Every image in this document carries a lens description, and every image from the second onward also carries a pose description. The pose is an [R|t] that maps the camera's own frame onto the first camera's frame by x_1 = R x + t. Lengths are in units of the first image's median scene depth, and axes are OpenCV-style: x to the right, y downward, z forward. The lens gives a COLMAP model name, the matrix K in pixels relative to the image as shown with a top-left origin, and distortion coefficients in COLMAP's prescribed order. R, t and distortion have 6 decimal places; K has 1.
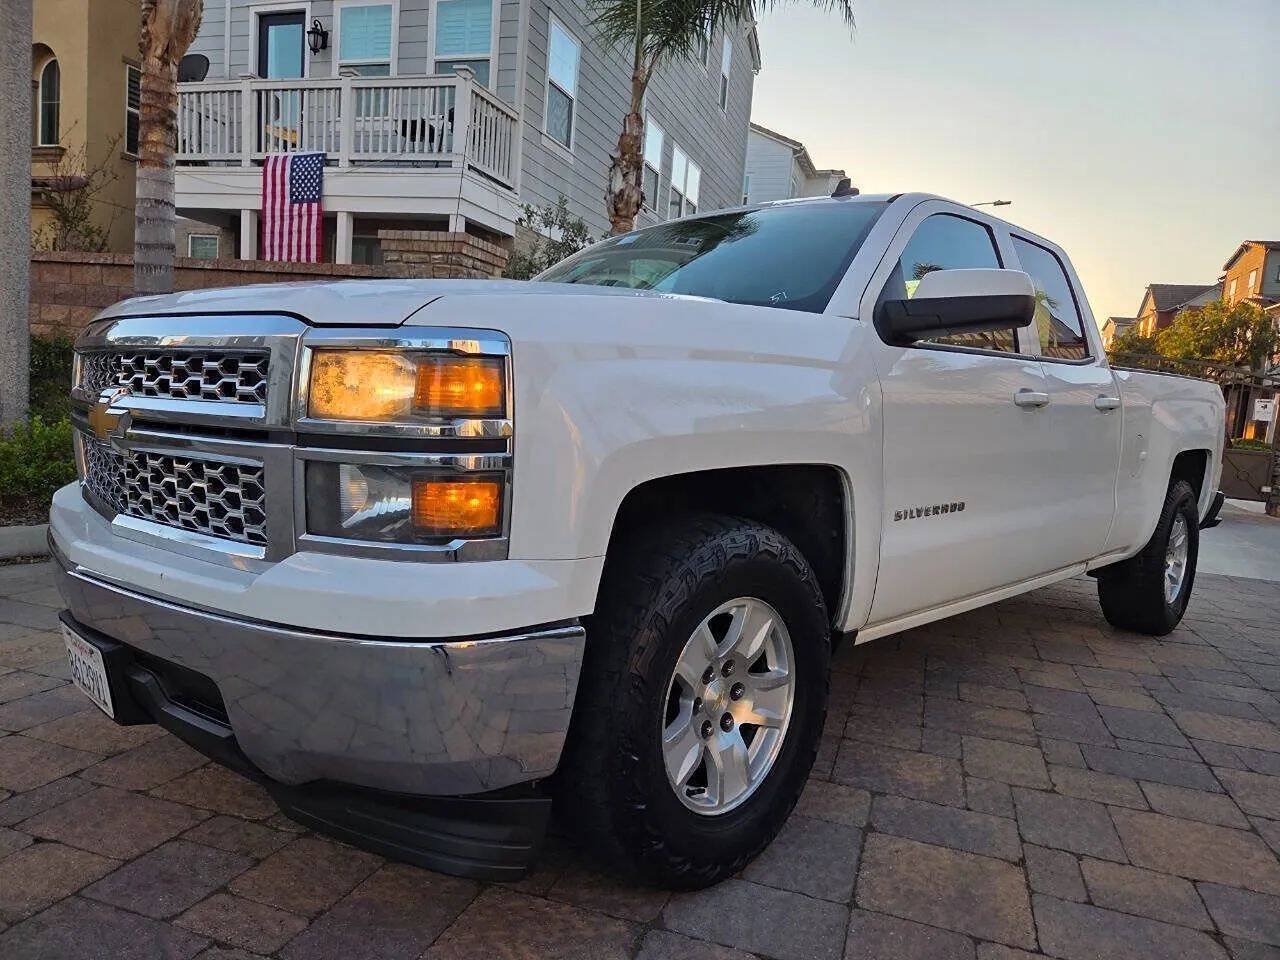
lens RADIAL K [[860.9, 0, 644.2], [0, 860.9, 481.6], [0, 0, 1]] dist [0.073265, -0.057734]
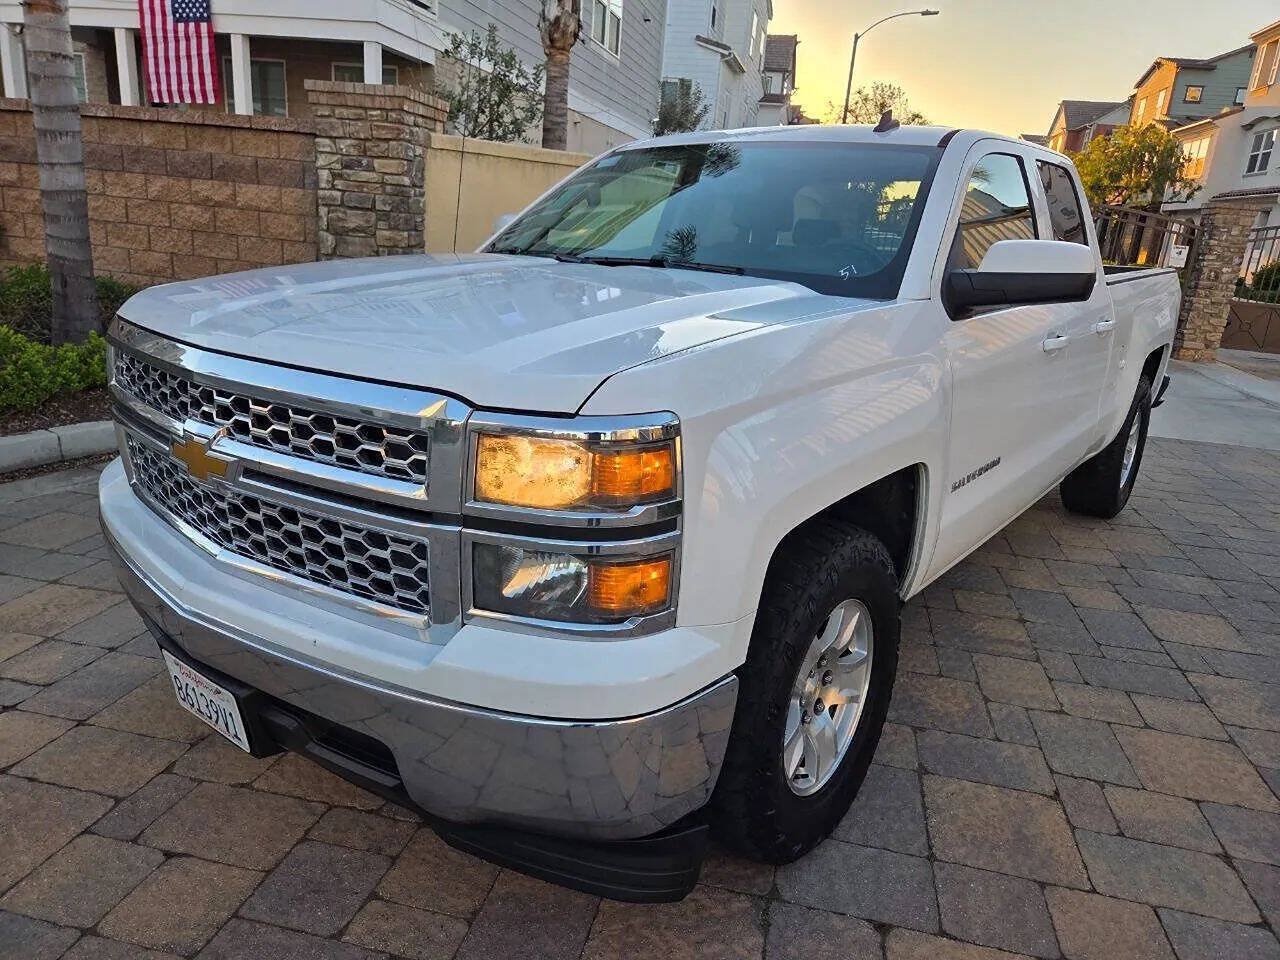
lens RADIAL K [[860.9, 0, 647.7], [0, 860.9, 474.0], [0, 0, 1]] dist [0.073265, -0.057734]
pose [[0.994098, -0.032018, 0.103655, -0.148085], [0.011511, 0.981192, 0.192691, -0.147266], [-0.107875, -0.190360, 0.975769, 0.013417]]
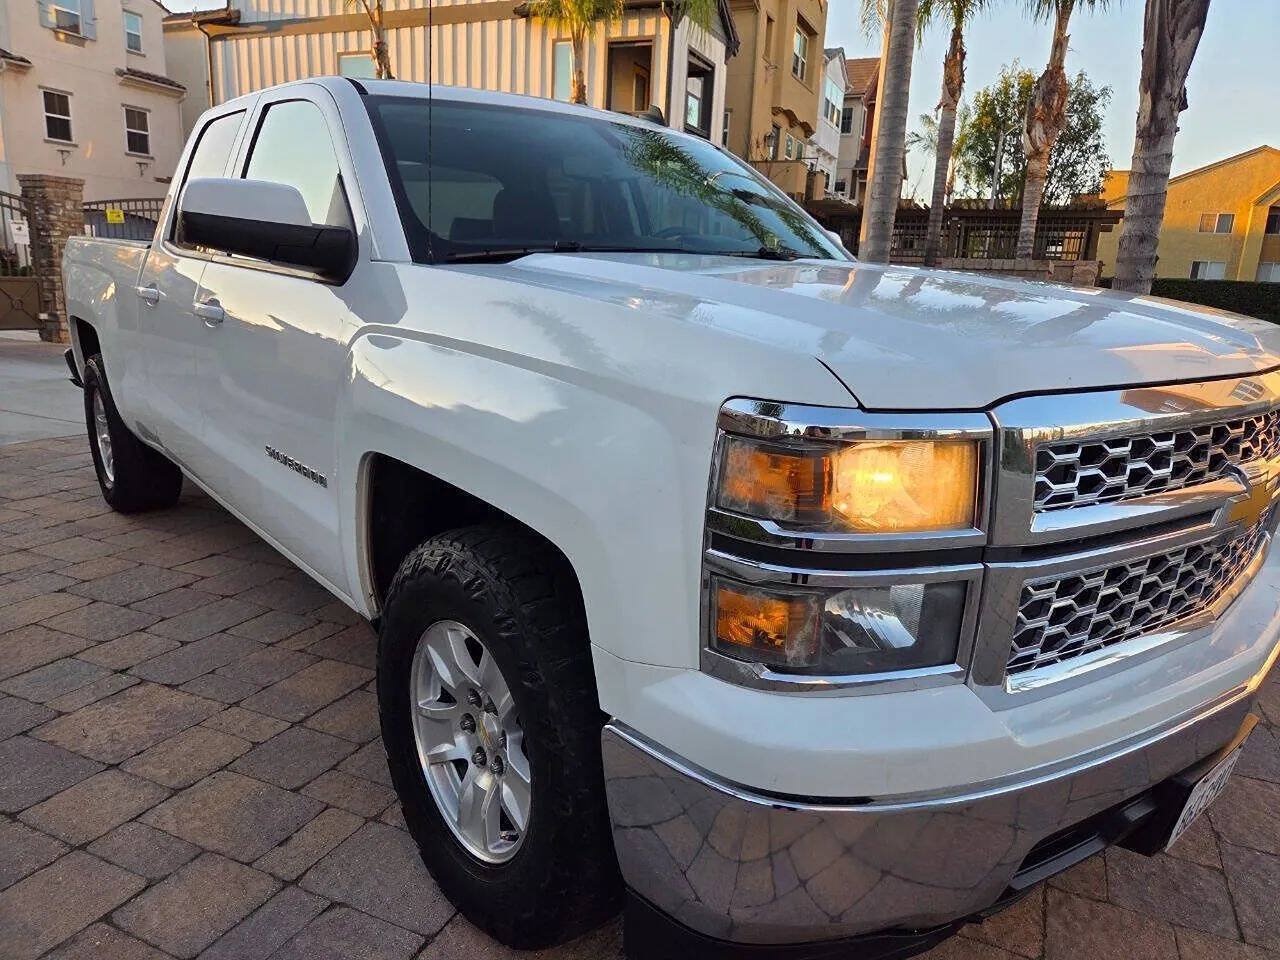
lens RADIAL K [[860.9, 0, 647.7], [0, 860.9, 490.4], [0, 0, 1]] dist [0.073265, -0.057734]
pose [[0.093405, -0.302022, 0.948714, -0.913649], [0.062386, 0.952783, 0.297175, -0.228292], [-0.993672, 0.031429, 0.107837, 0.934597]]
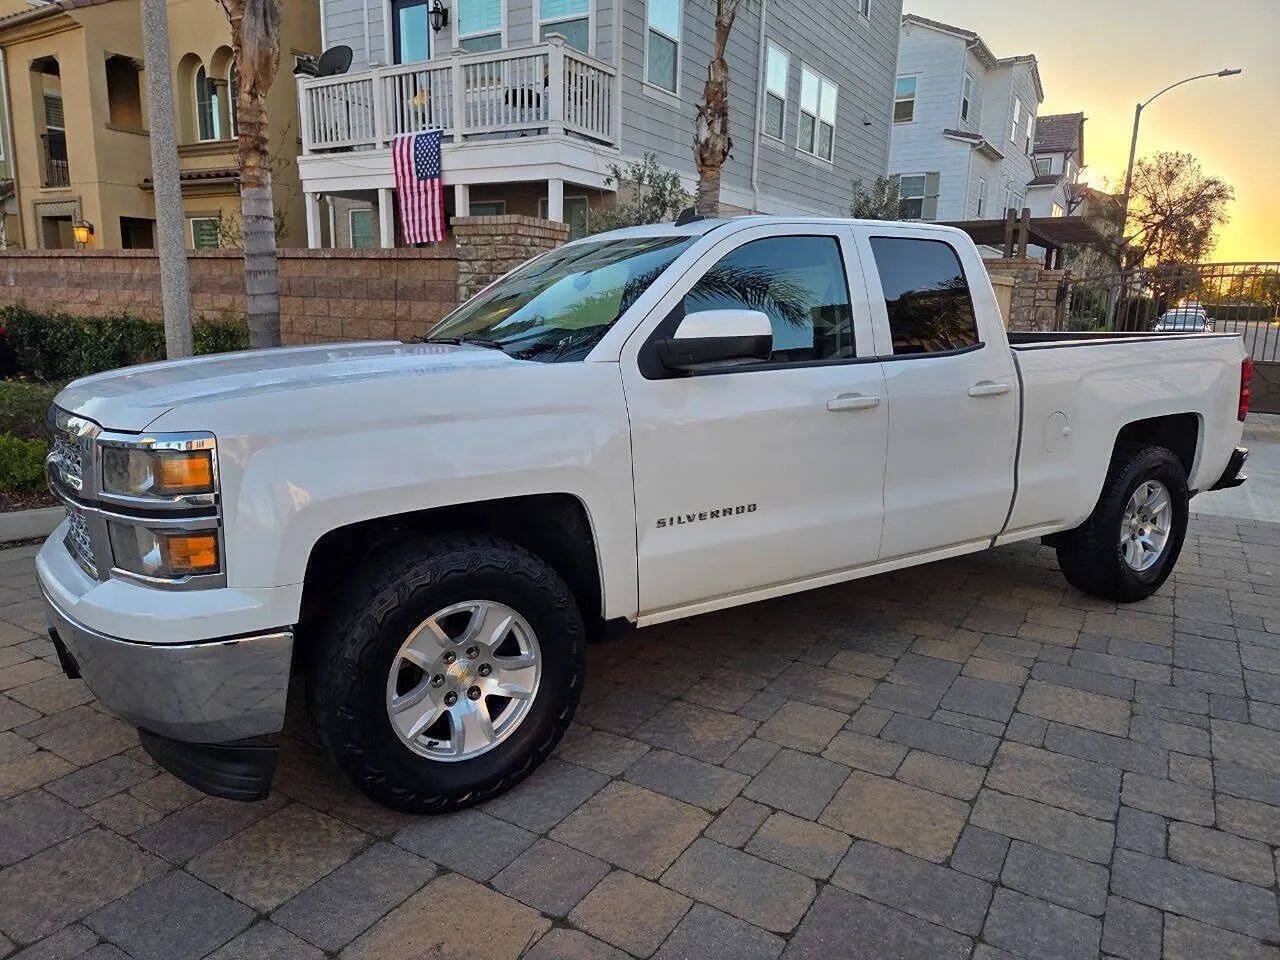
lens RADIAL K [[860.9, 0, 633.6], [0, 860.9, 474.3], [0, 0, 1]] dist [0.073265, -0.057734]
pose [[0.972755, -0.010174, -0.231612, 0.428477], [0.028858, 0.996580, 0.077427, -0.097503], [0.230033, -0.082001, 0.969722, -0.122774]]
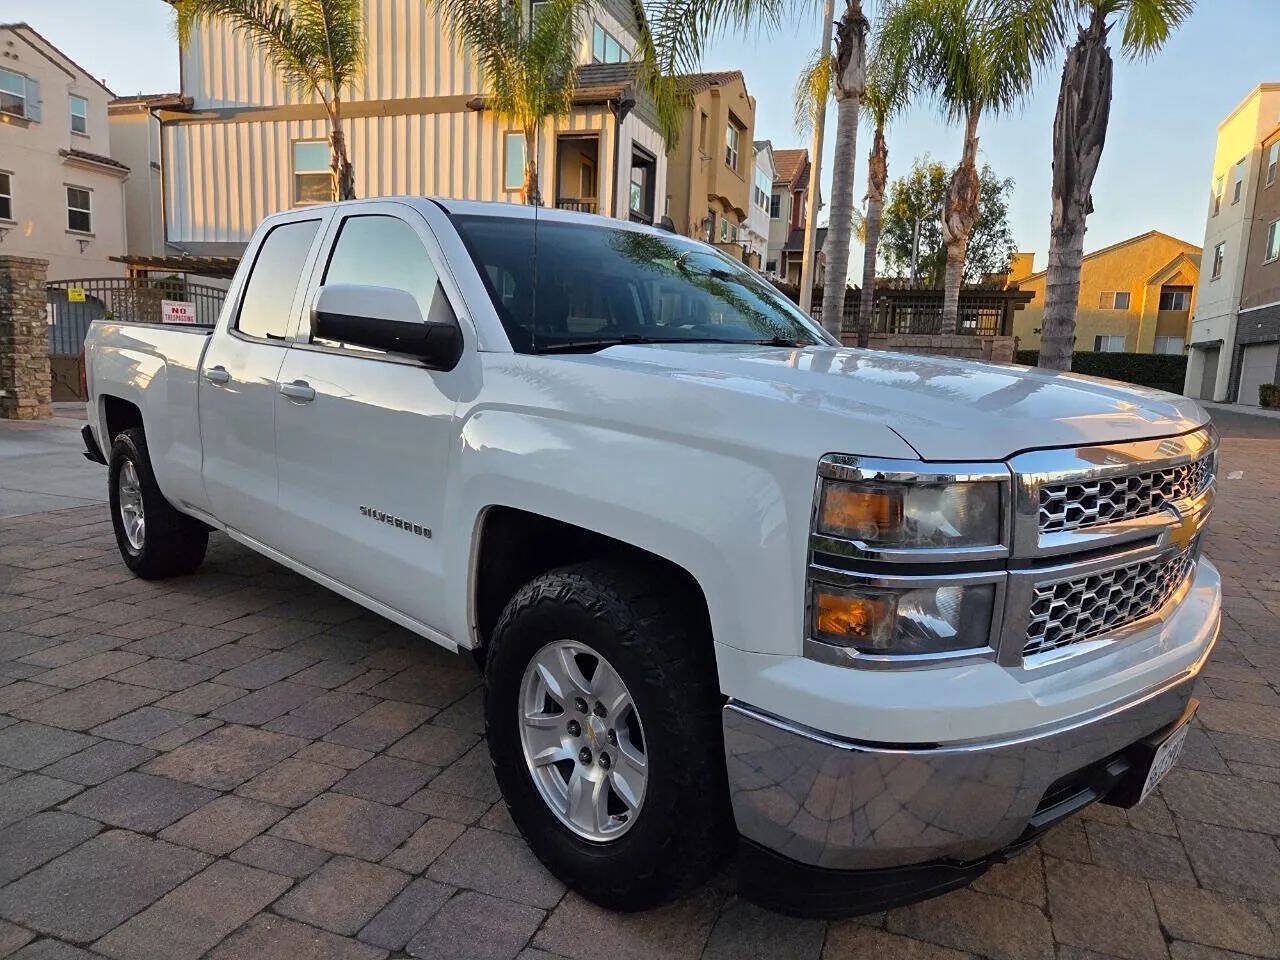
lens RADIAL K [[860.9, 0, 646.4], [0, 860.9, 483.8], [0, 0, 1]] dist [0.073265, -0.057734]
pose [[0.020685, -0.219265, 0.975446, -1.066128], [0.060438, 0.974145, 0.217691, -0.257086], [-0.997958, 0.054451, 0.033403, 1.034016]]
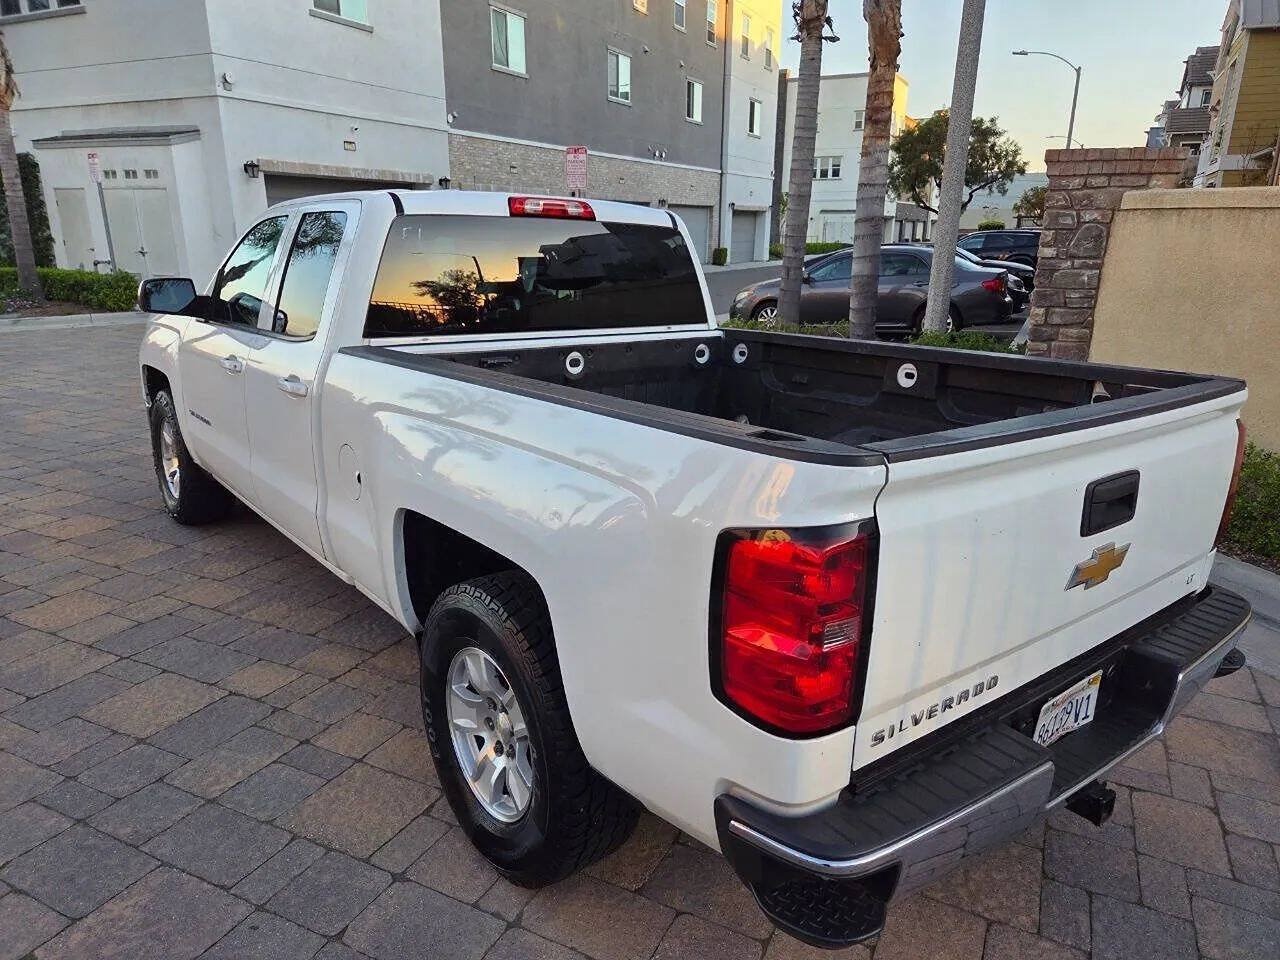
lens RADIAL K [[860.9, 0, 640.0], [0, 860.9, 487.3], [0, 0, 1]] dist [0.073265, -0.057734]
pose [[-0.123111, 0.212340, -0.969410, 1.652771], [-0.118979, 0.966637, 0.226842, -0.283255], [0.985235, 0.143266, -0.093739, 1.739141]]
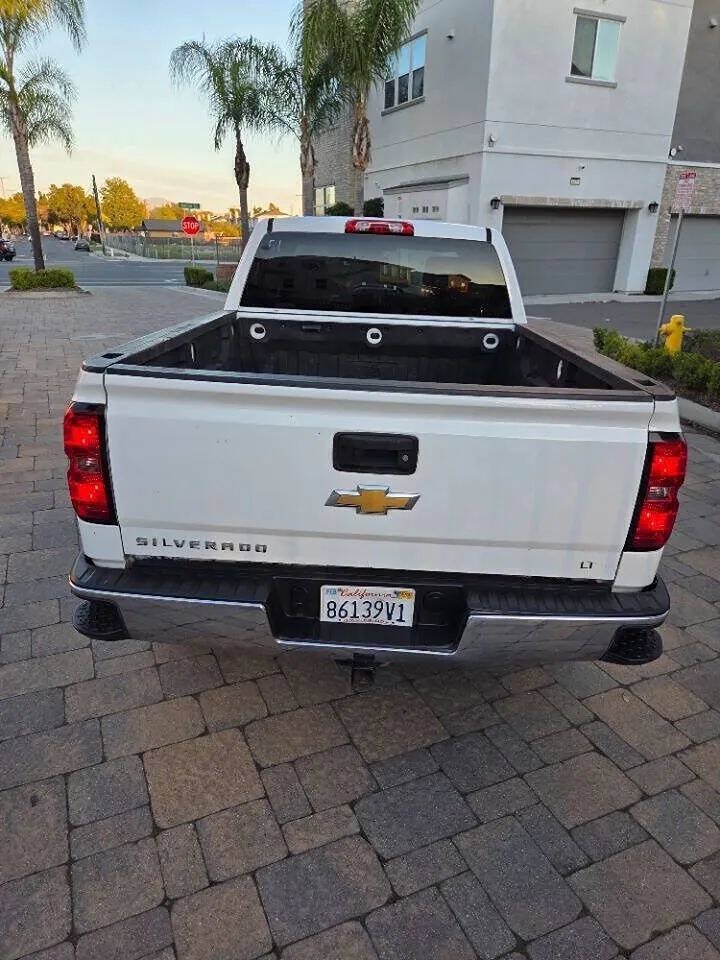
lens RADIAL K [[645.7, 0, 360.2], [0, 645.7, 494.8], [0, 0, 1]] dist [0.073265, -0.057734]
pose [[-0.728452, 0.167447, -0.664318, 1.422142], [-0.140507, 0.912543, 0.384087, -0.375569], [0.670533, 0.373130, -0.641217, 2.456819]]
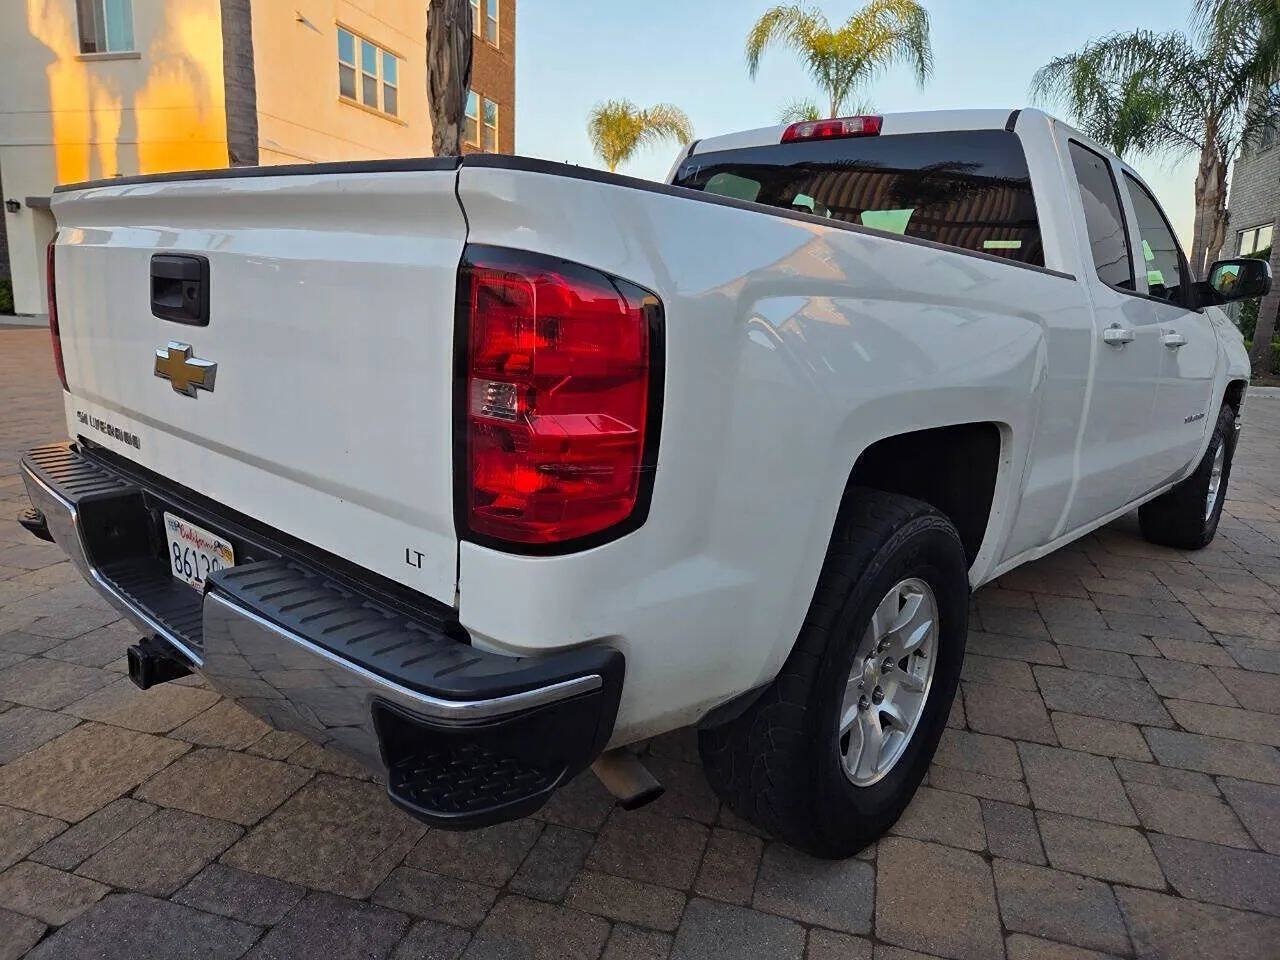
lens RADIAL K [[860.9, 0, 637.7], [0, 860.9, 478.7], [0, 0, 1]] dist [0.073265, -0.057734]
pose [[-0.992739, -0.104178, -0.060141, 0.702649], [-0.117274, 0.949459, 0.291159, -0.244310], [0.026769, 0.296098, -0.954782, 2.598937]]
